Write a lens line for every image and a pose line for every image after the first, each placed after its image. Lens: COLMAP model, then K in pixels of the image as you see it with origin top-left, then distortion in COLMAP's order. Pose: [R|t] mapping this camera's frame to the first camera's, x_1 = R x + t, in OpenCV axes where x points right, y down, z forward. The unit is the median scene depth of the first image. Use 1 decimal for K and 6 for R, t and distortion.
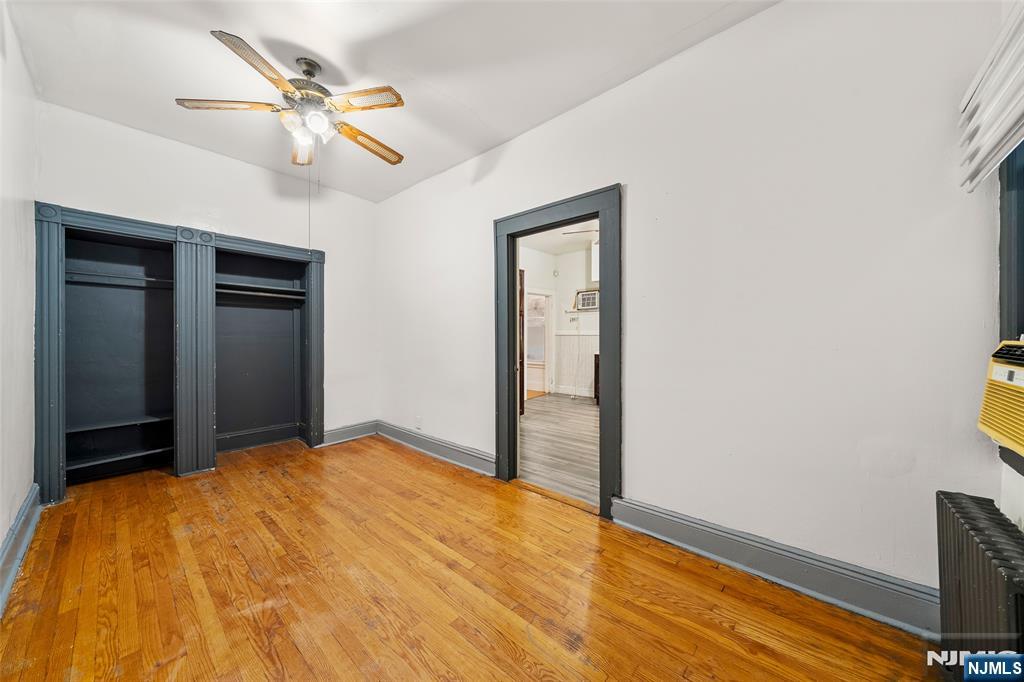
lens RADIAL K [[352.2, 0, 510.2], [0, 352.2, 340.6], [0, 0, 1]] dist [-0.002101, -0.000122]
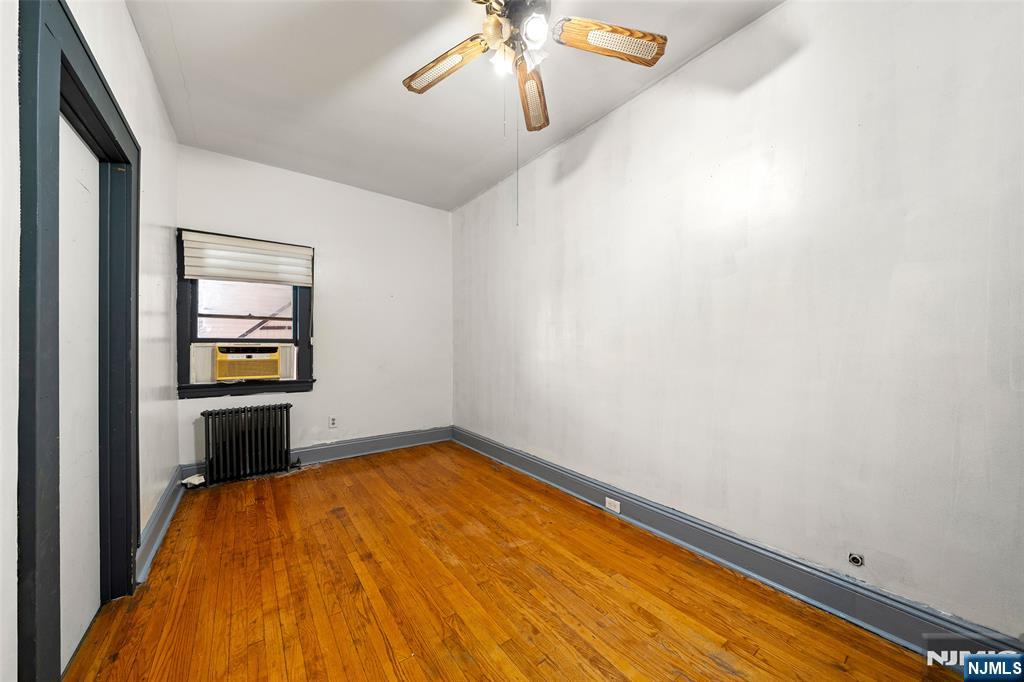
lens RADIAL K [[352.2, 0, 510.2], [0, 352.2, 340.6], [0, 0, 1]] dist [-0.002101, -0.000122]
pose [[-0.978540, 0.004072, 0.206018, -0.799291], [0.003299, 0.999986, -0.004095, -0.013575], [-0.206032, -0.003328, -0.978540, 1.928049]]
